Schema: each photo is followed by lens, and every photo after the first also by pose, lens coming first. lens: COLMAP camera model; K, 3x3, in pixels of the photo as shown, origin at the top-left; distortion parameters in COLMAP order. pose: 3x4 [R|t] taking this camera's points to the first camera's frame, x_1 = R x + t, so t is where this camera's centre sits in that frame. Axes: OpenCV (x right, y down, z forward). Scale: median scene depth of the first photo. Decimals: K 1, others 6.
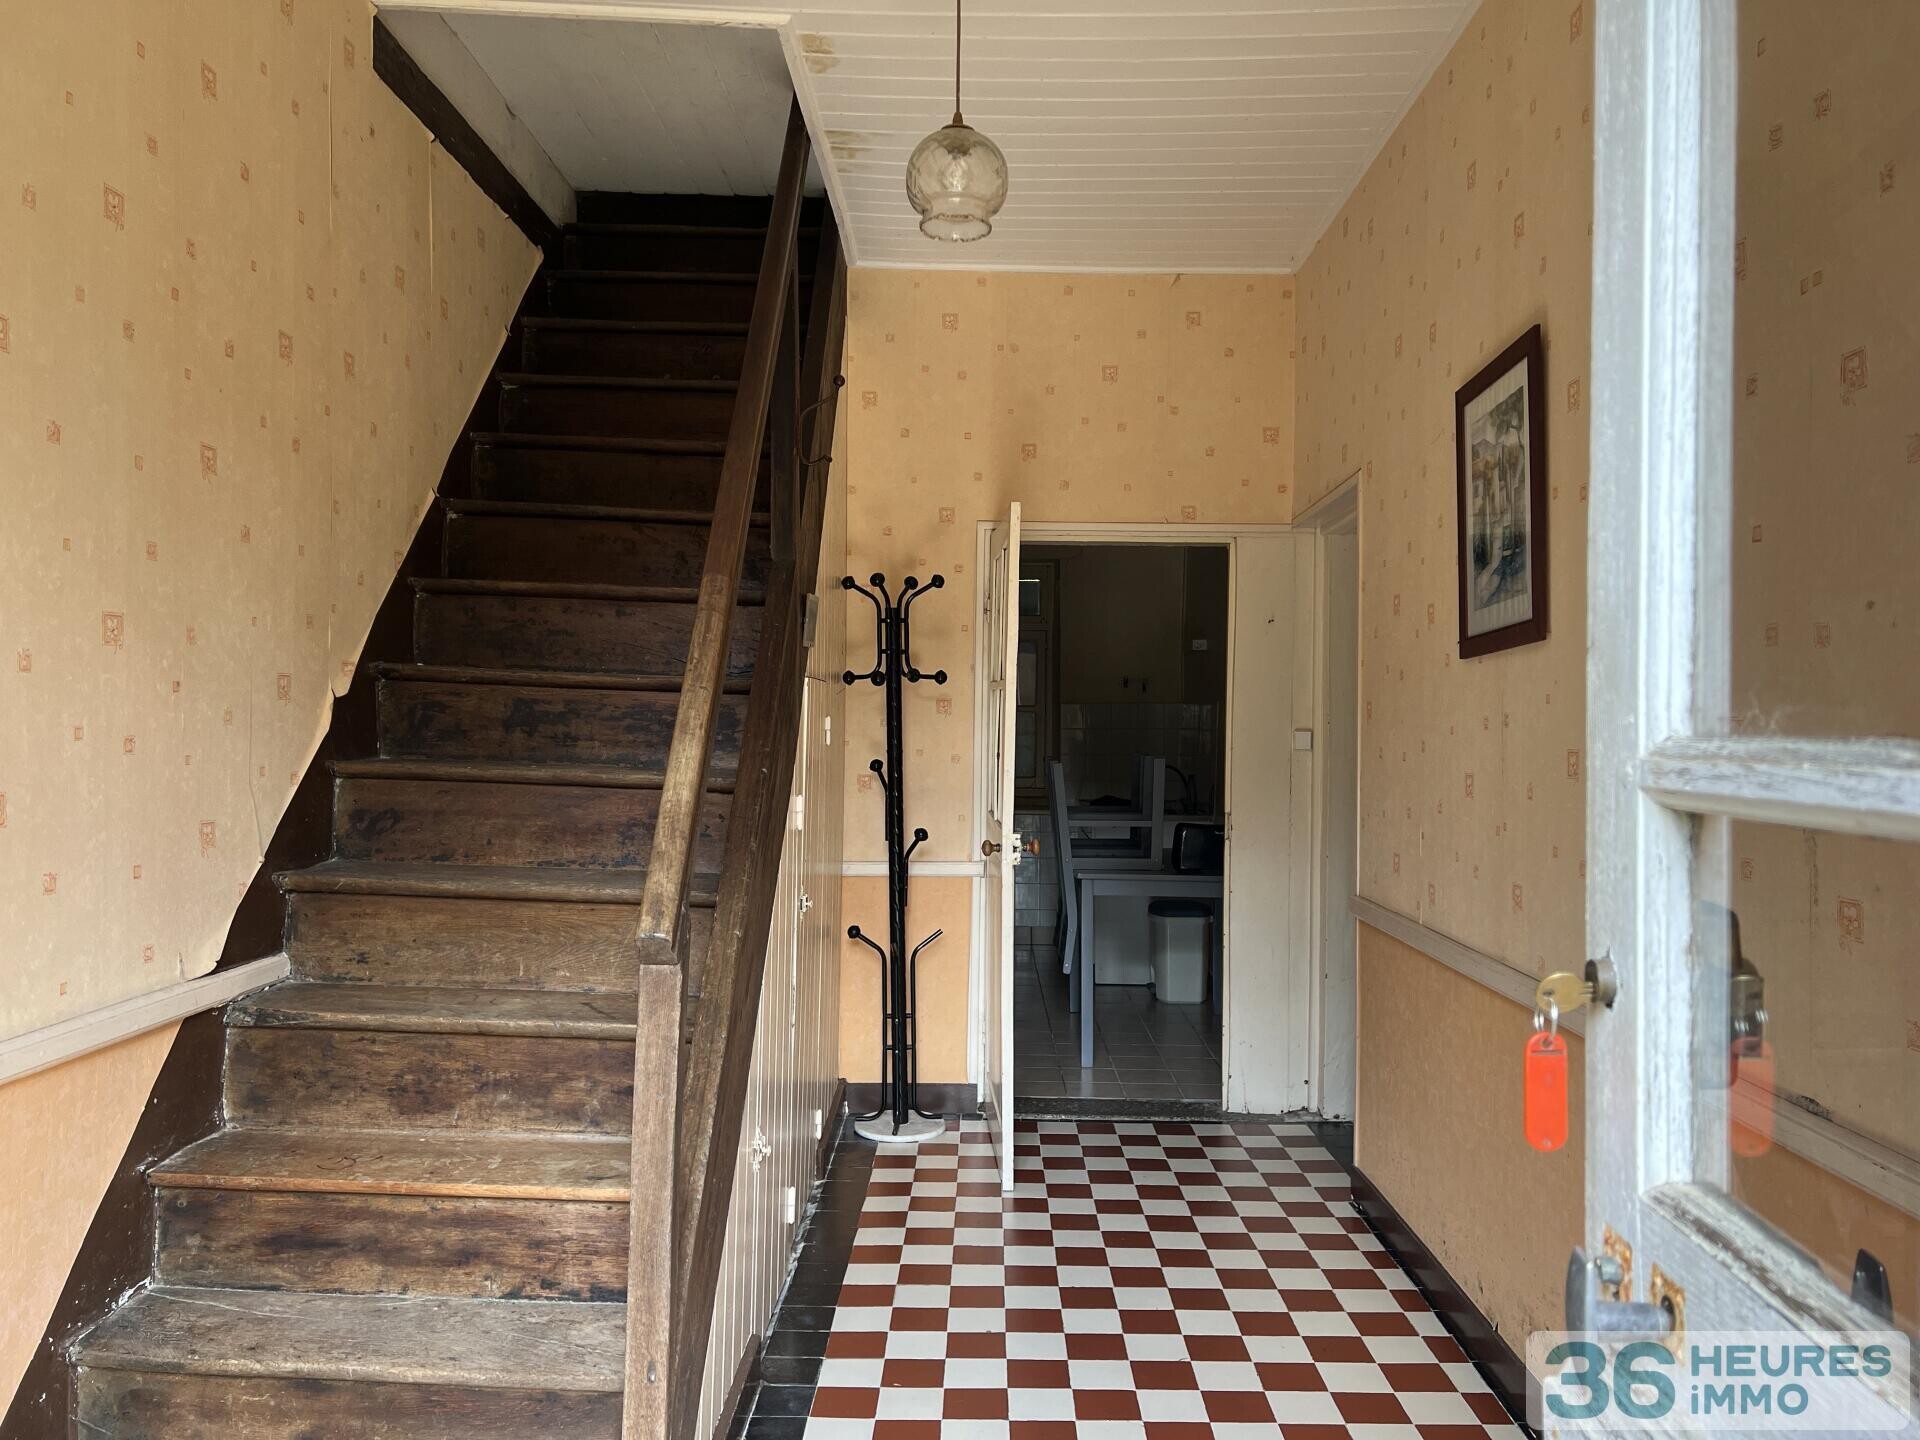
lens RADIAL K [[1437.8, 0, 962.6], [0, 1437.8, 717.3], [0, 0, 1]] dist [0.027456, -0.016401]
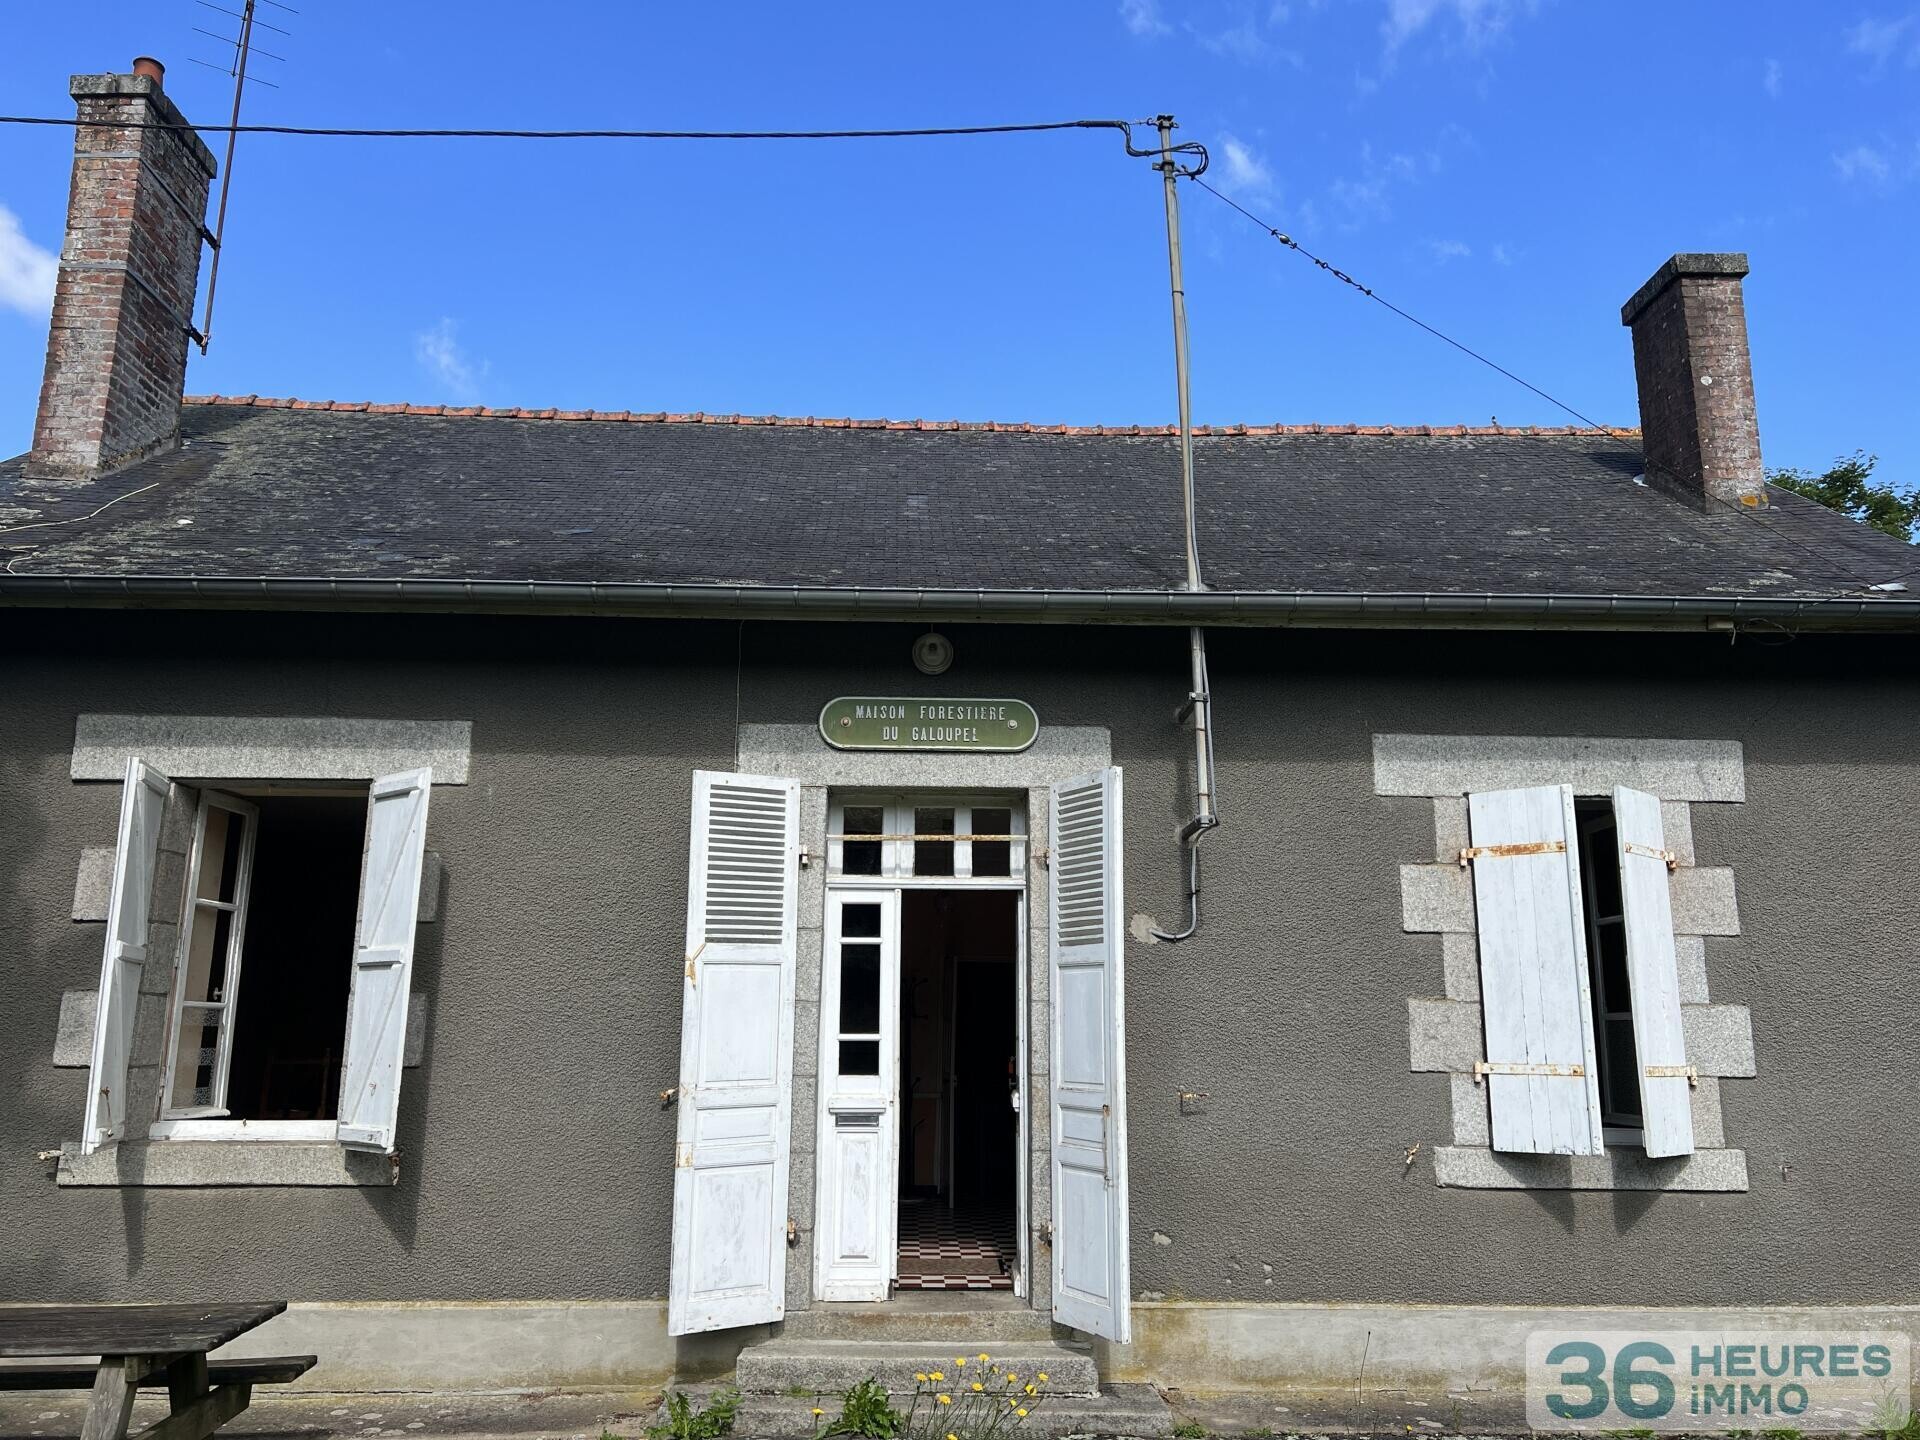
lens RADIAL K [[1437.8, 0, 959.8], [0, 1437.8, 716.4], [0, 0, 1]] dist [0.027456, -0.016401]
pose [[0.998976, 0.011405, 0.043781, -0.075068], [-0.001970, 0.977750, -0.209765, -0.013516], [-0.045199, 0.209464, 0.976771, -1.682617]]
